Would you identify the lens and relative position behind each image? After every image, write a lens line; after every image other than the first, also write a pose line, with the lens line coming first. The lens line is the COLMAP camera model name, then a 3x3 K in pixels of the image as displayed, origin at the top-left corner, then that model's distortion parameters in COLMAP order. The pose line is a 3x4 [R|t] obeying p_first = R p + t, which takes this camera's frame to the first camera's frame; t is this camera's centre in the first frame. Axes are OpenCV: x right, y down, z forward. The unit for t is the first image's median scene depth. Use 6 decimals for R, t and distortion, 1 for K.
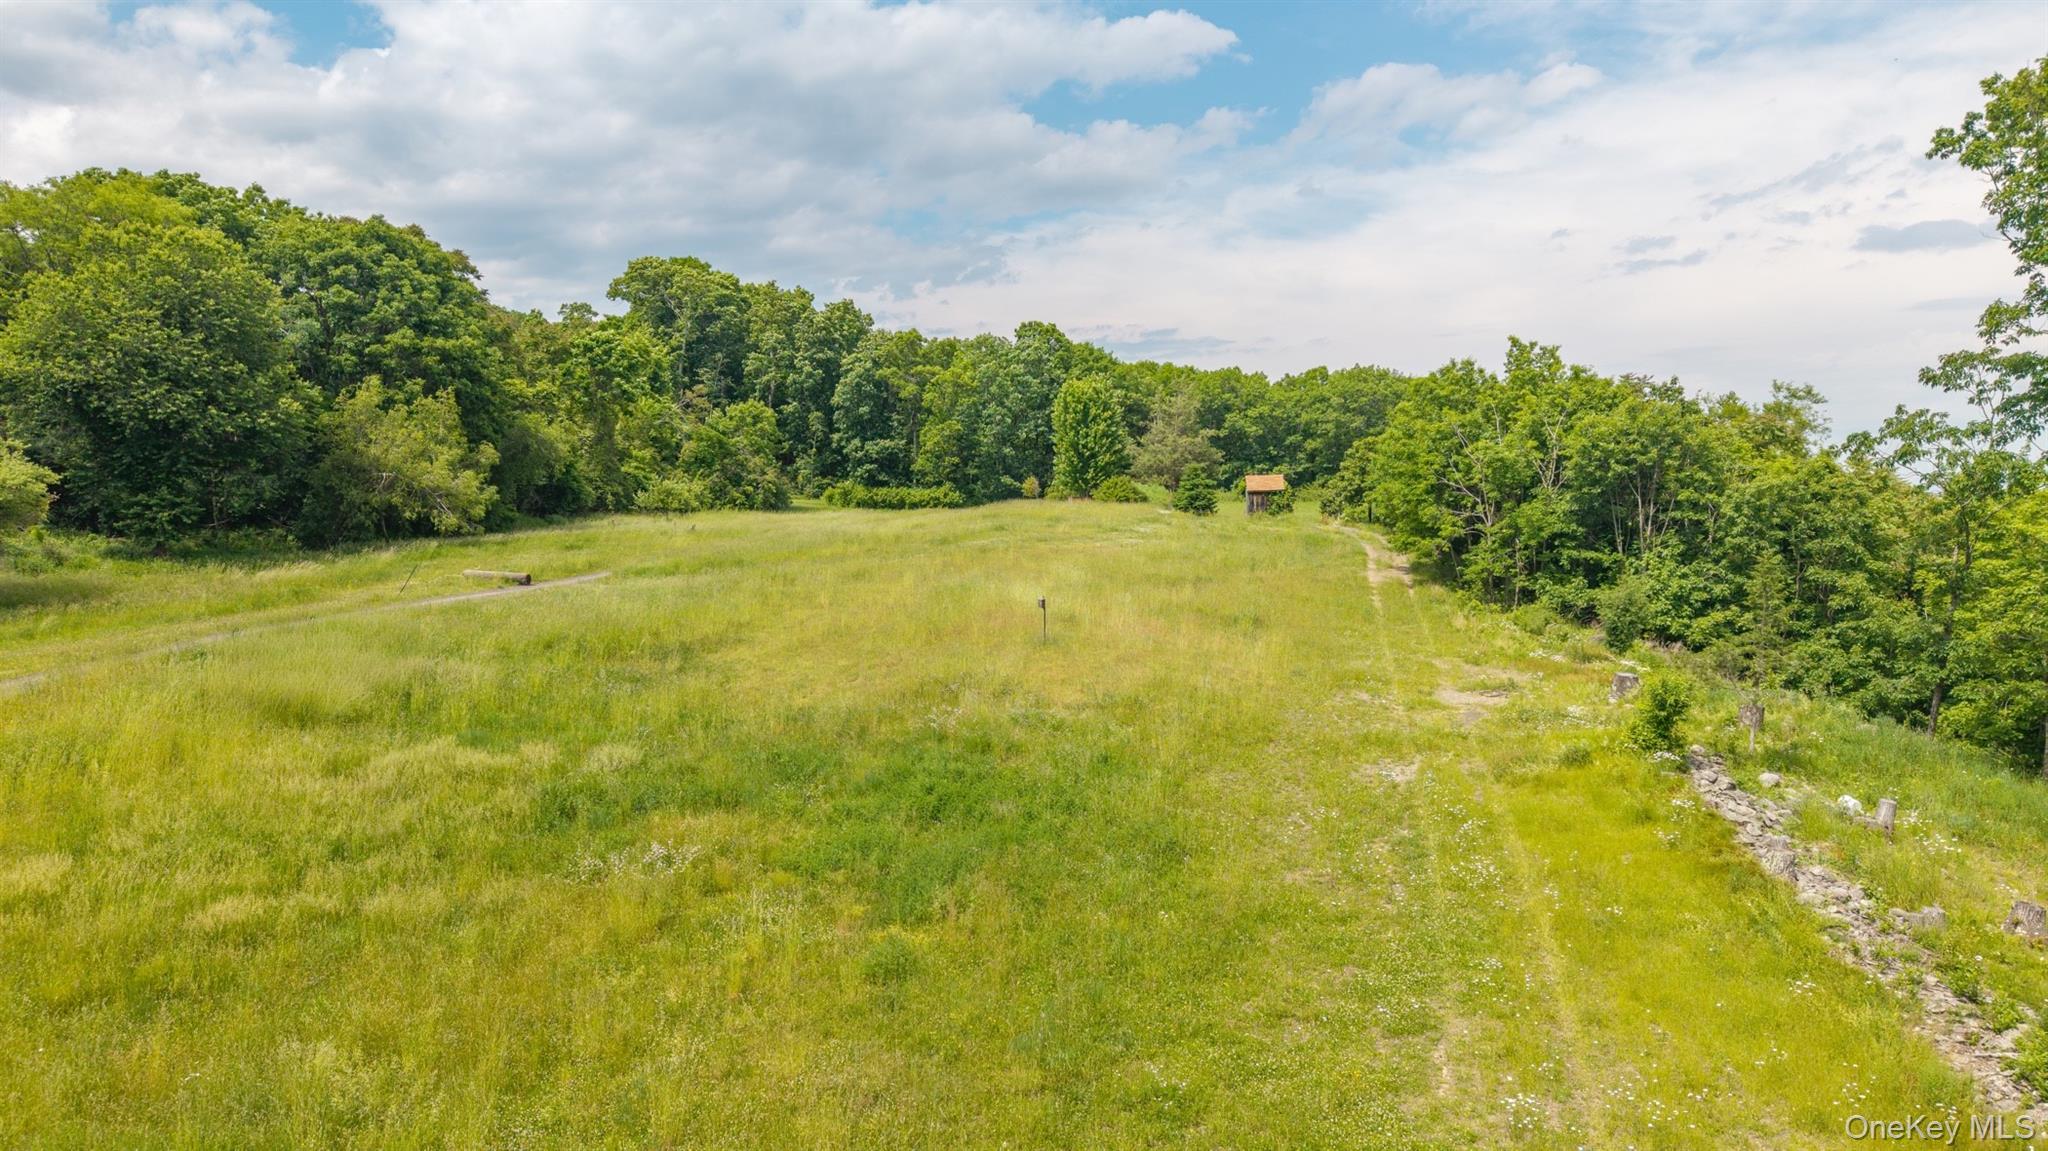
lens RADIAL K [[1374.8, 0, 1024.0], [0, 1374.8, 575.5], [0, 0, 1]] dist [0.027755, -0.075808]
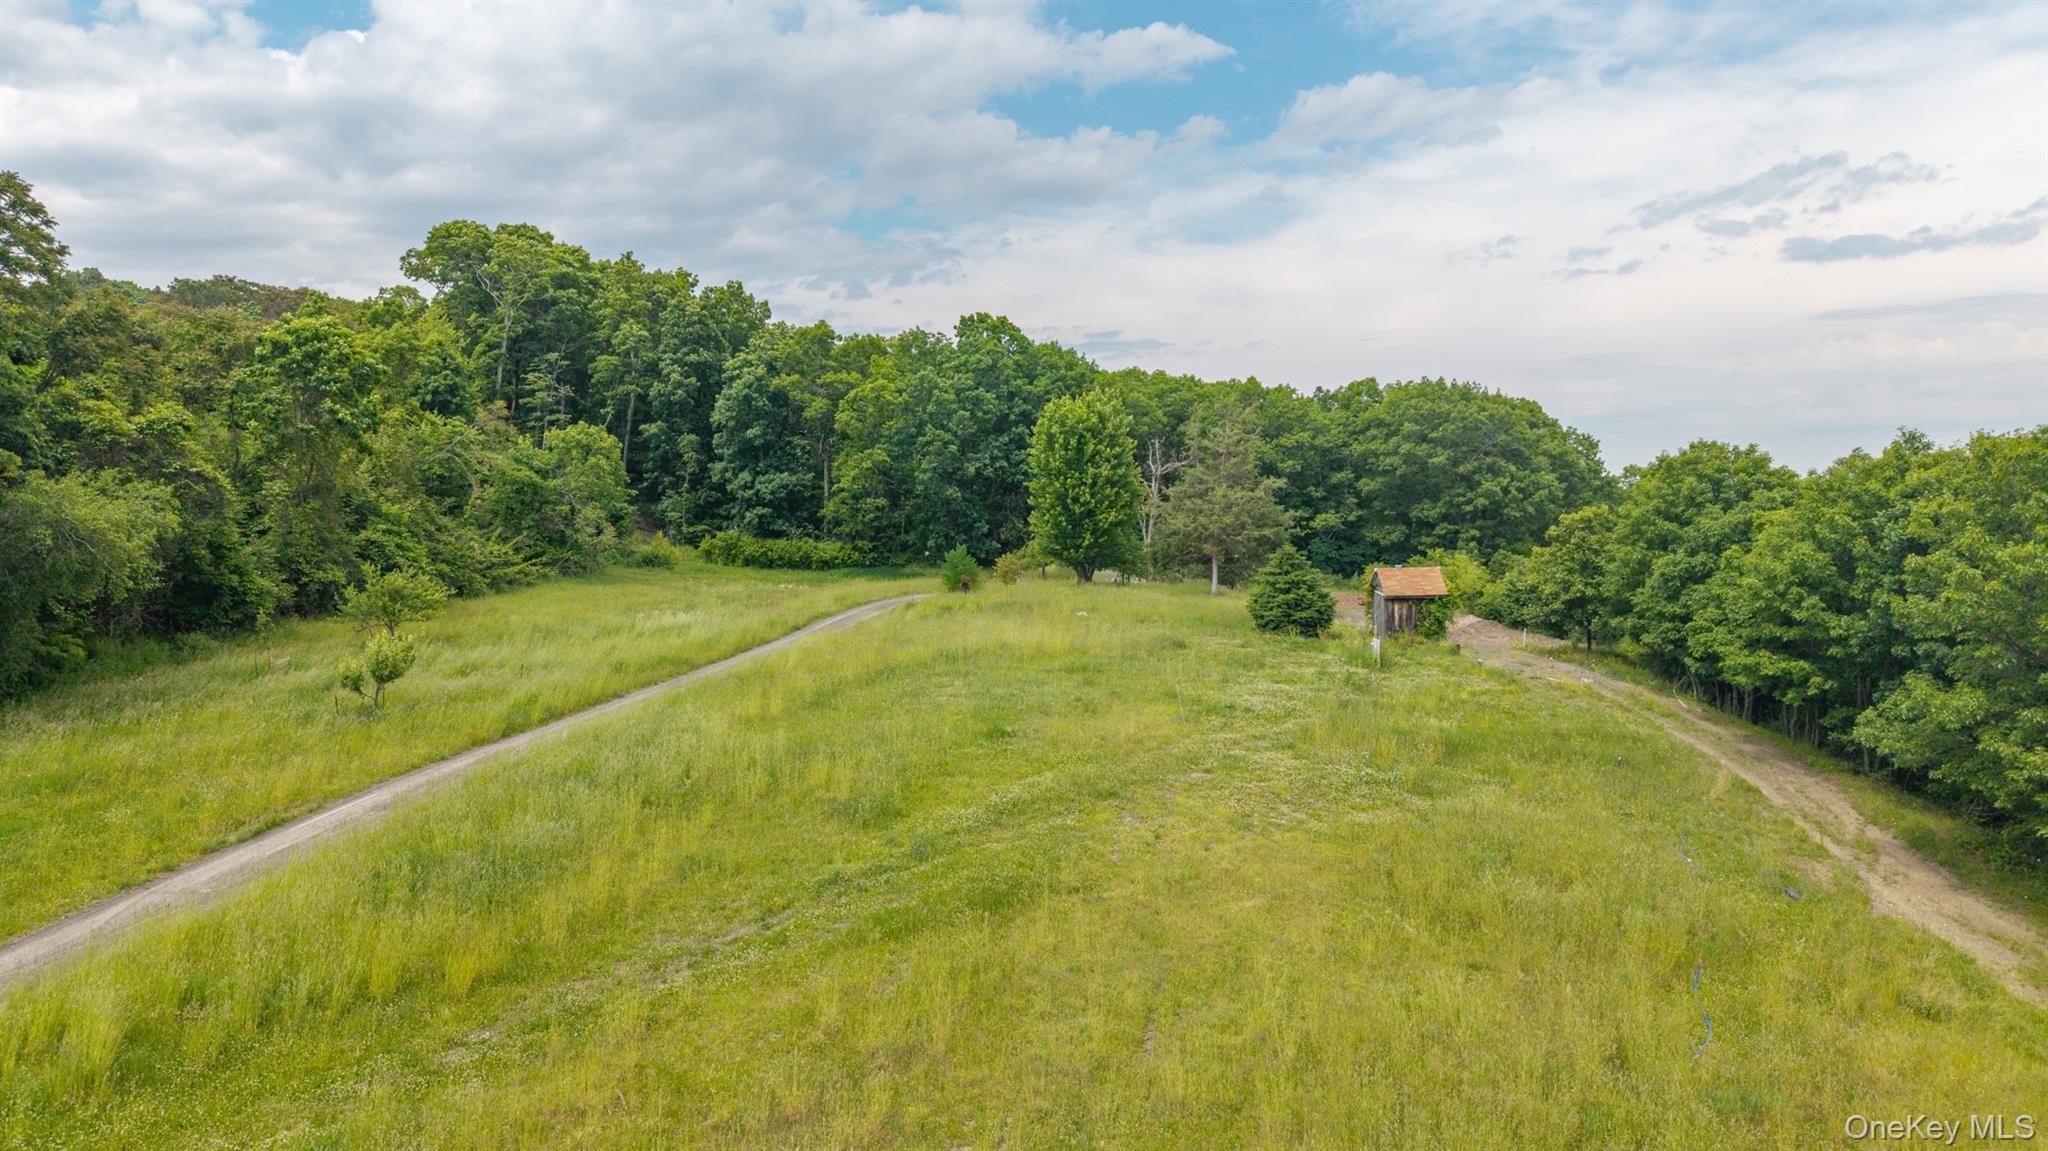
lens RADIAL K [[1402.2, 0, 1024.0], [0, 1402.2, 575.5], [0, 0, 1]] dist [-0.050223, -0.002170]
pose [[0.998469, 0.001666, 0.055283, -0.014933], [-0.001466, 0.999992, -0.003664, -0.042157], [-0.055289, 0.003577, 0.998464, 0.254552]]
